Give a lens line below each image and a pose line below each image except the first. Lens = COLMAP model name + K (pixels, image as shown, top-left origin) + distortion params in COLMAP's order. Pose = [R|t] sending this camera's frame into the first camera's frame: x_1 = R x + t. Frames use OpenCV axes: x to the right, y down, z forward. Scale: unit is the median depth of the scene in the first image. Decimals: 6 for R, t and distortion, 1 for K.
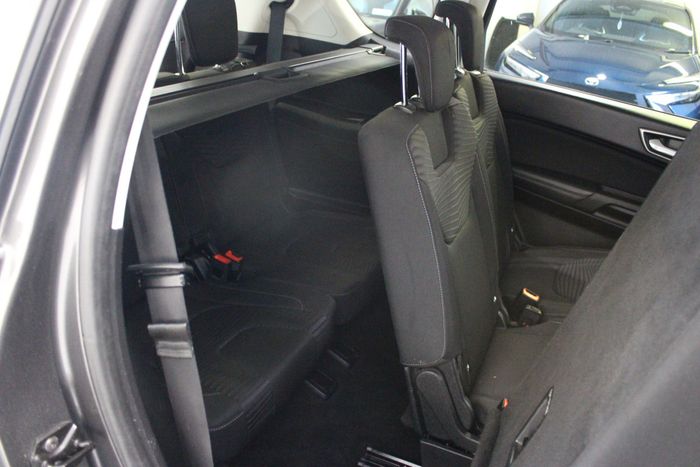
lens RADIAL K [[581.9, 0, 350.0], [0, 581.9, 233.5], [0, 0, 1]] dist [-0.150435, 0.111016]
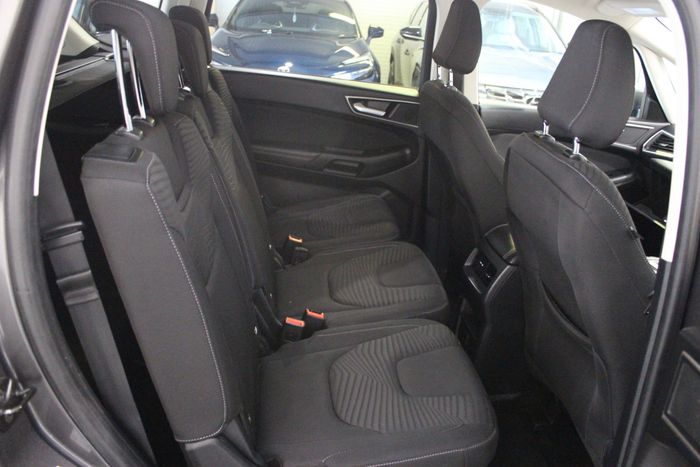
lens RADIAL K [[581.9, 0, 350.0], [0, 581.9, 233.5], [0, 0, 1]] dist [-0.150435, 0.111016]
pose [[0.862960, -0.213773, 0.457821, -0.114909], [0.215900, 0.975215, 0.048407, 0.047143], [-0.456822, 0.057071, 0.887725, -0.118125]]
